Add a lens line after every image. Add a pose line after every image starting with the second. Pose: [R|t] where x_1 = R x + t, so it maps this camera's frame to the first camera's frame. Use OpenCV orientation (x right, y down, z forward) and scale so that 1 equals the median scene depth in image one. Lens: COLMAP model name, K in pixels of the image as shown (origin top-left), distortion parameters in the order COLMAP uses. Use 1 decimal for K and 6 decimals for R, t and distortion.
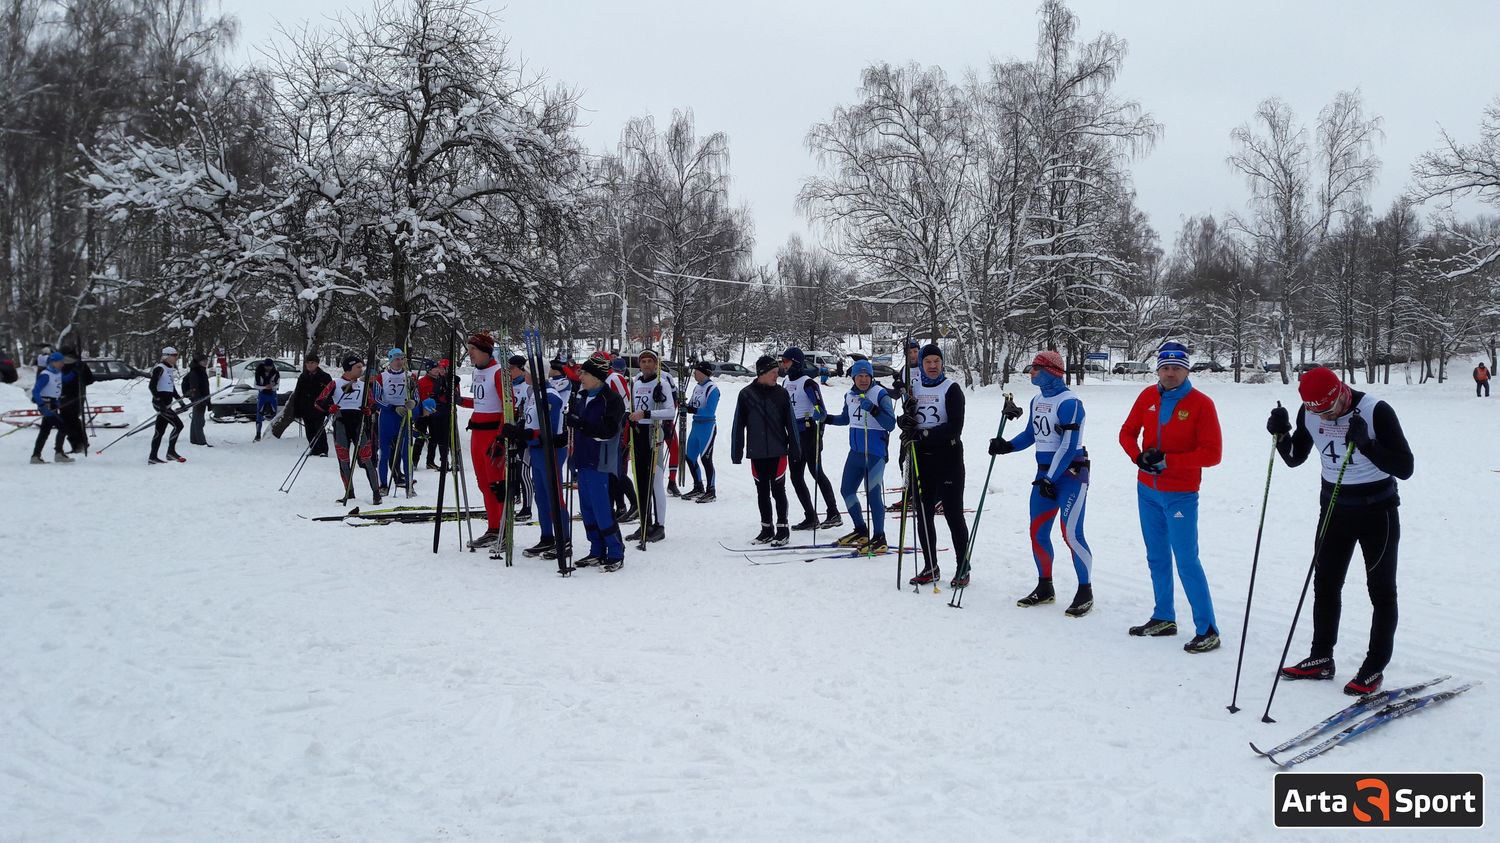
lens RADIAL K [[1254.2, 0, 794.4], [0, 1254.2, 419.7], [0, 0, 1]] dist [0.133289, -0.171728]
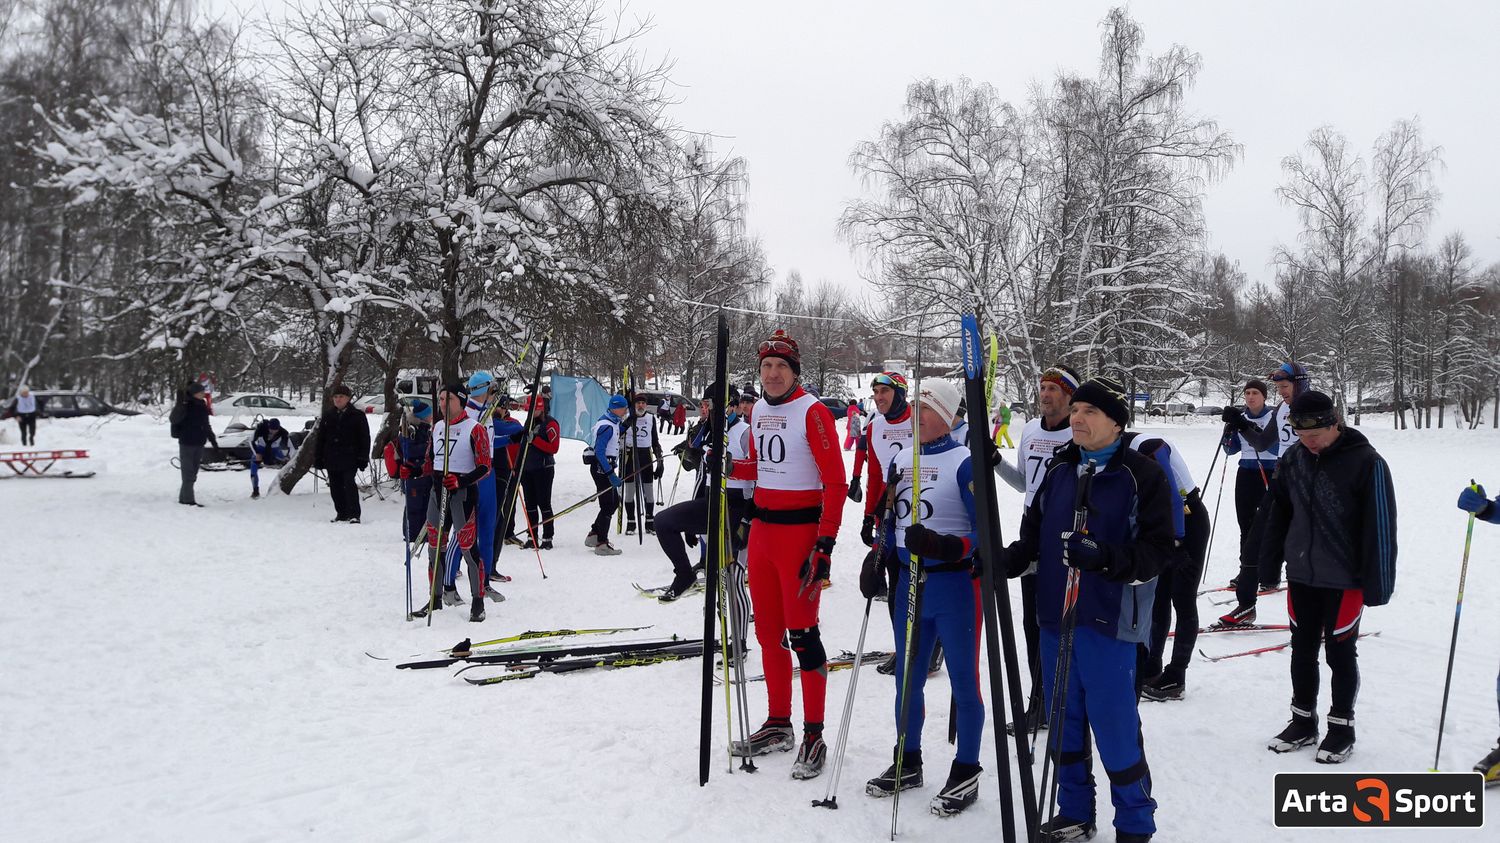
lens RADIAL K [[1254.2, 0, 794.4], [0, 1254.2, 419.7], [0, 0, 1]] dist [0.133289, -0.171728]
pose [[0.999870, 0.006328, 0.014856, -0.108191], [-0.005867, 0.999506, -0.030876, -0.008389], [-0.015044, 0.030784, 0.999413, 0.218782]]
